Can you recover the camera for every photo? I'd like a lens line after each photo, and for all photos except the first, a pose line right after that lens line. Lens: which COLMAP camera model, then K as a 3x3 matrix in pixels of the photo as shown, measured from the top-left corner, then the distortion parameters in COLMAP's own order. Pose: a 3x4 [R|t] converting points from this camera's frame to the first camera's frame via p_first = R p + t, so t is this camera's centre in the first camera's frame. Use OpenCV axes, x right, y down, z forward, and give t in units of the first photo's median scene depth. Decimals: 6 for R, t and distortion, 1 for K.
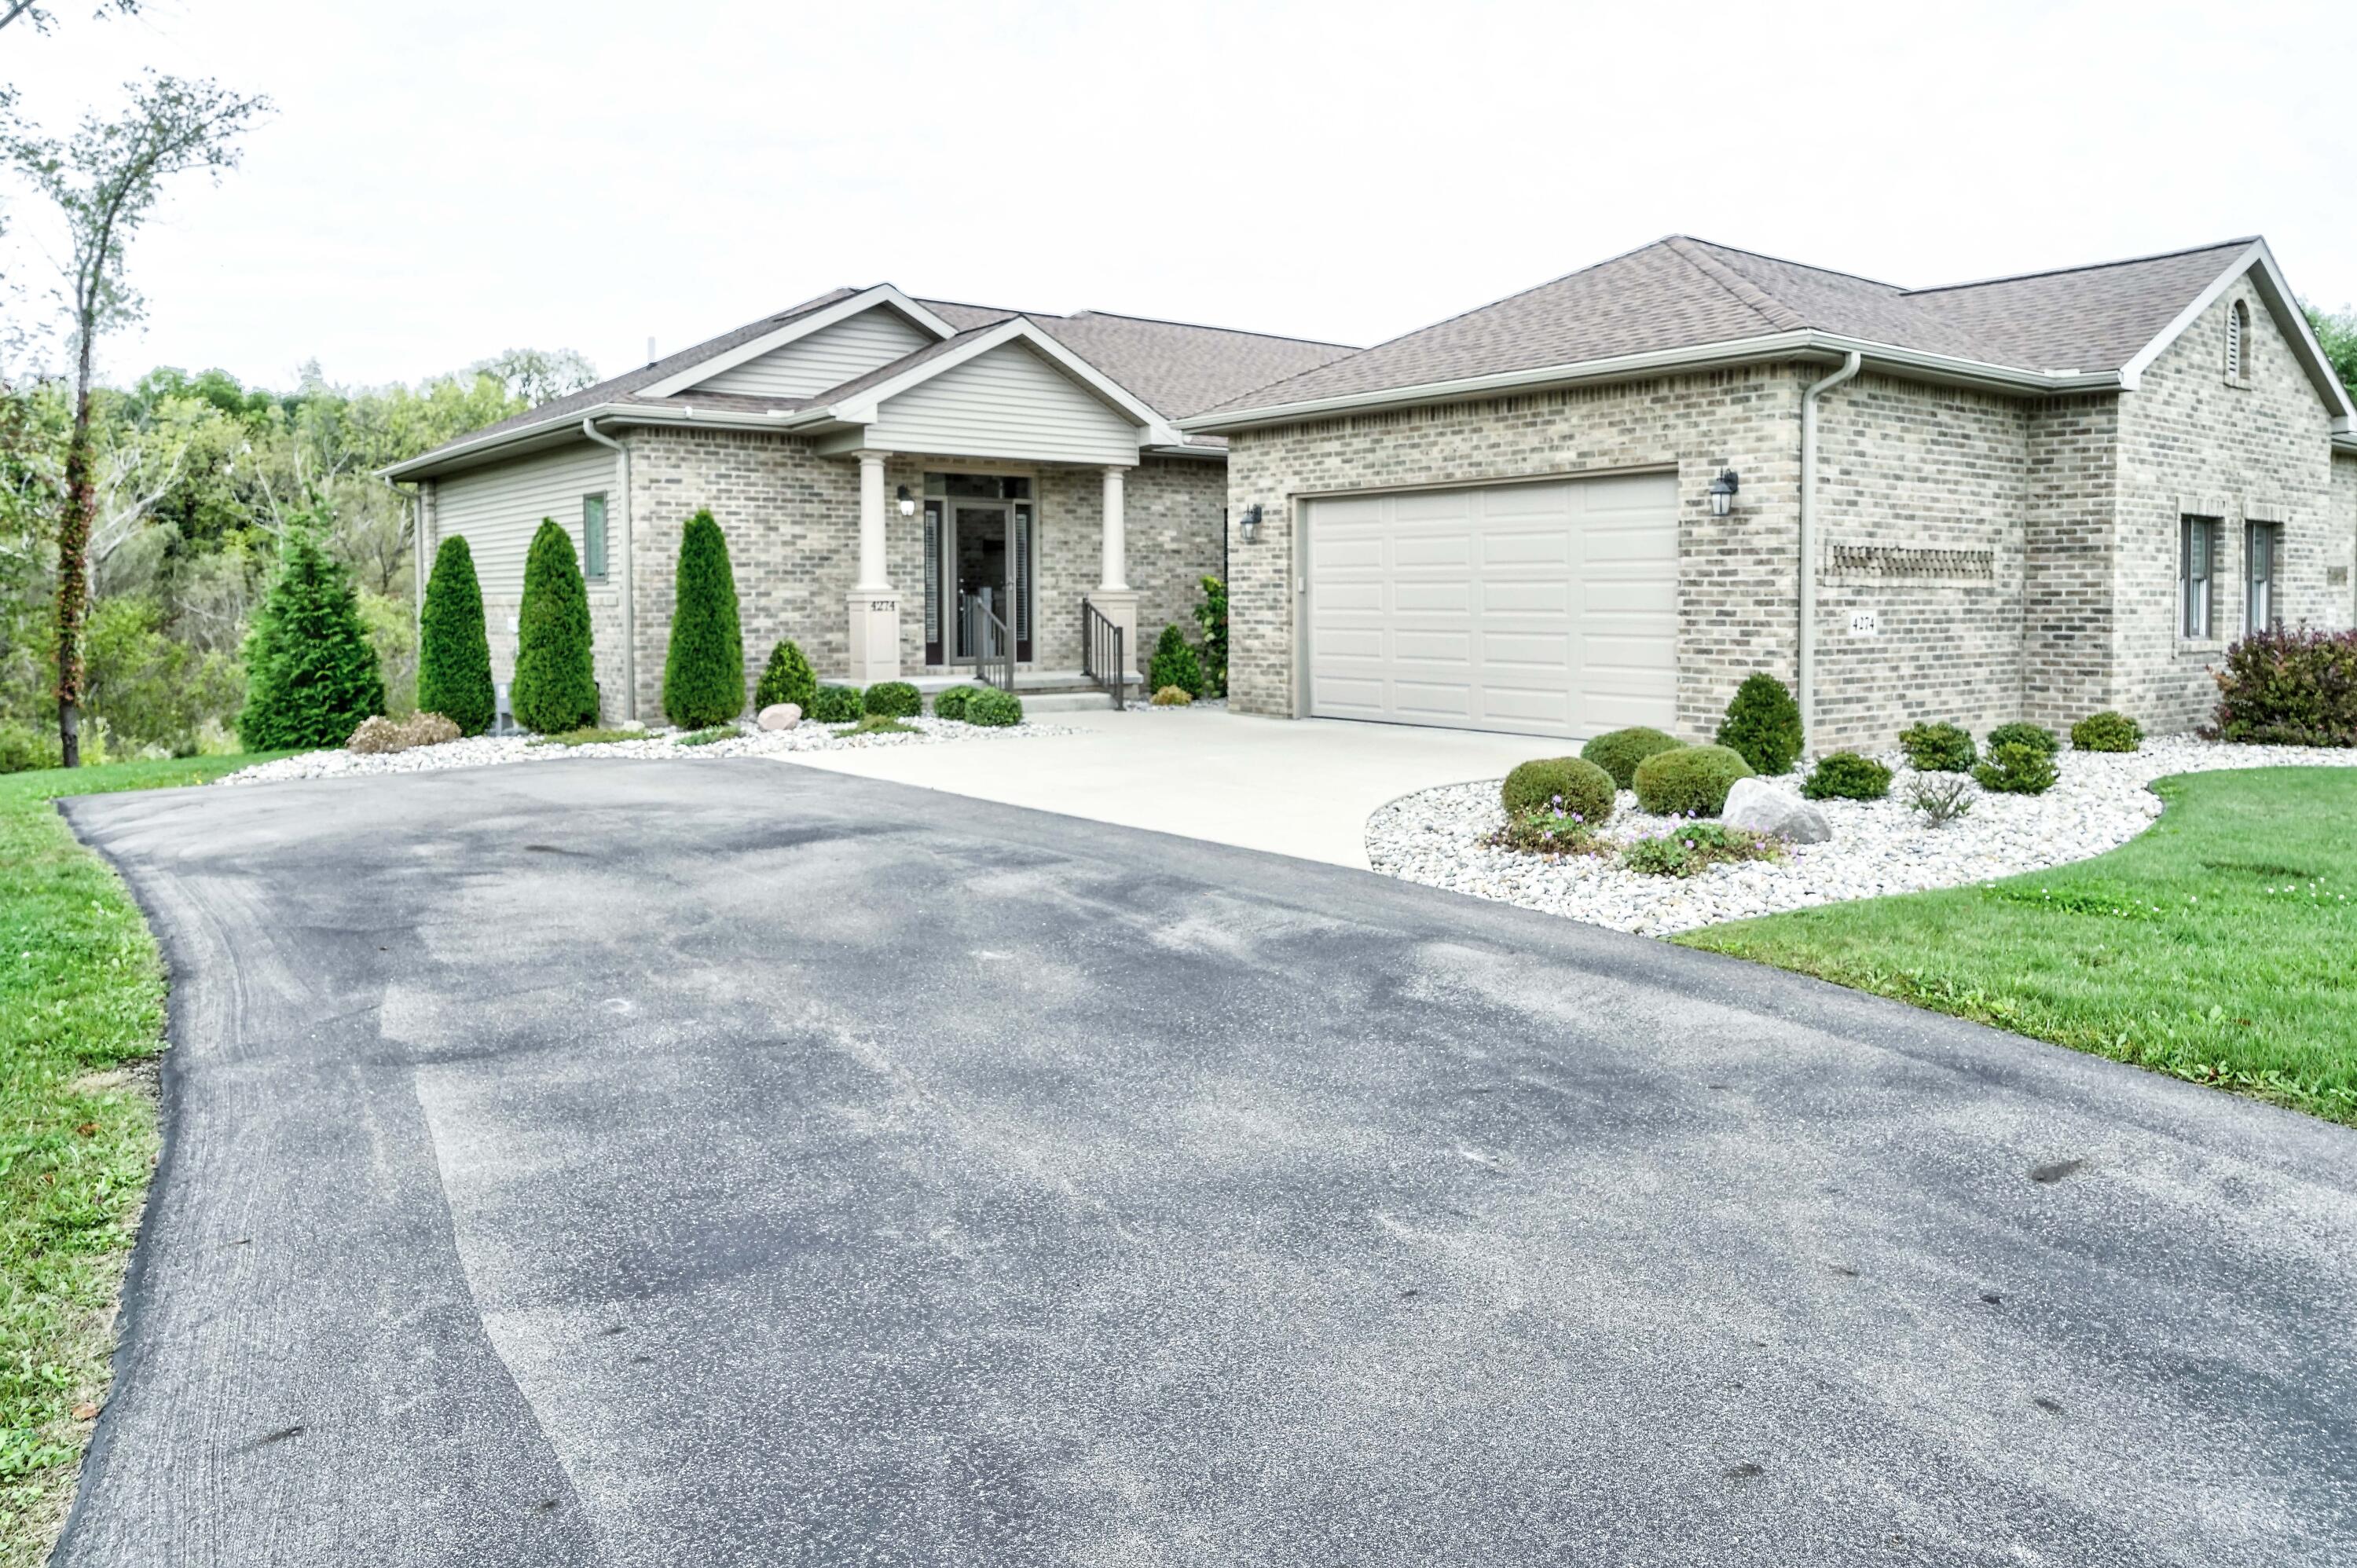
lens RADIAL K [[1605.7, 0, 1168.2], [0, 1605.7, 639.9], [0, 0, 1]] dist [0.004802, 0.000085]
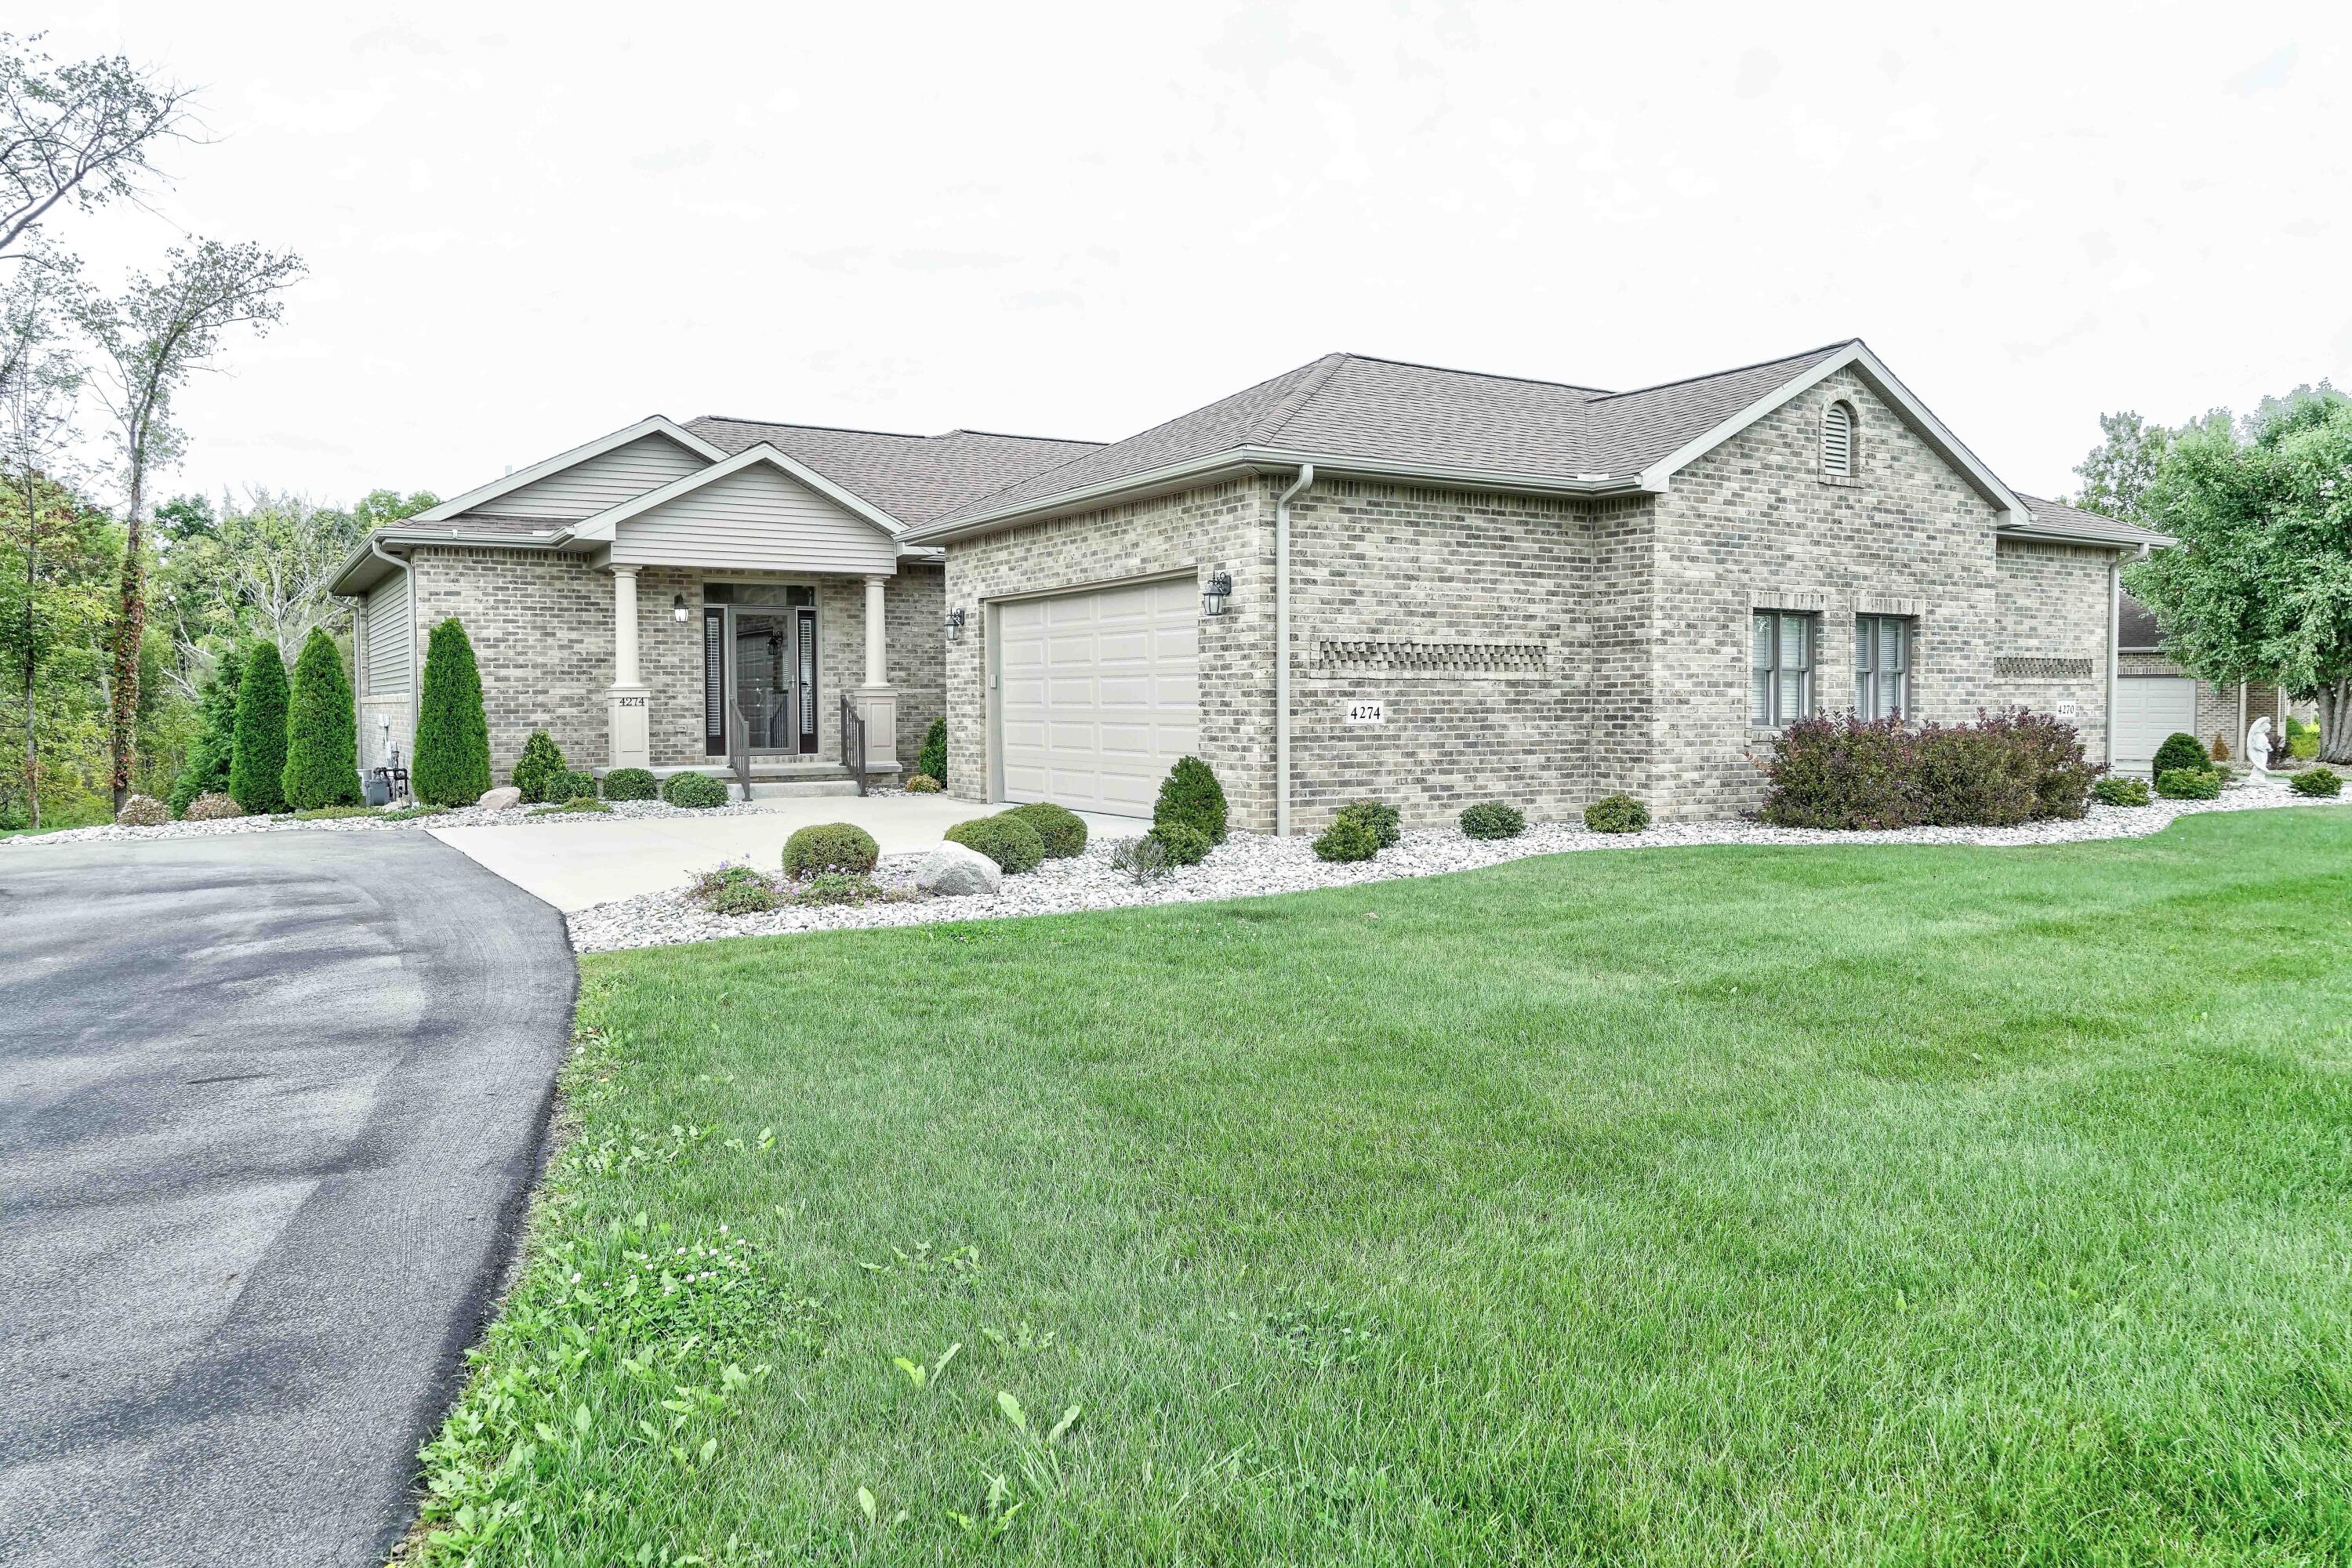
lens RADIAL K [[1575.2, 0, 1164.8], [0, 1575.2, 738.9], [0, 0, 1]] dist [0.014753, -0.003036]
pose [[0.992792, -0.000676, -0.119848, 0.334731], [0.000395, 0.999997, -0.002367, 0.007887], [0.119850, 0.002303, 0.992789, -0.057926]]
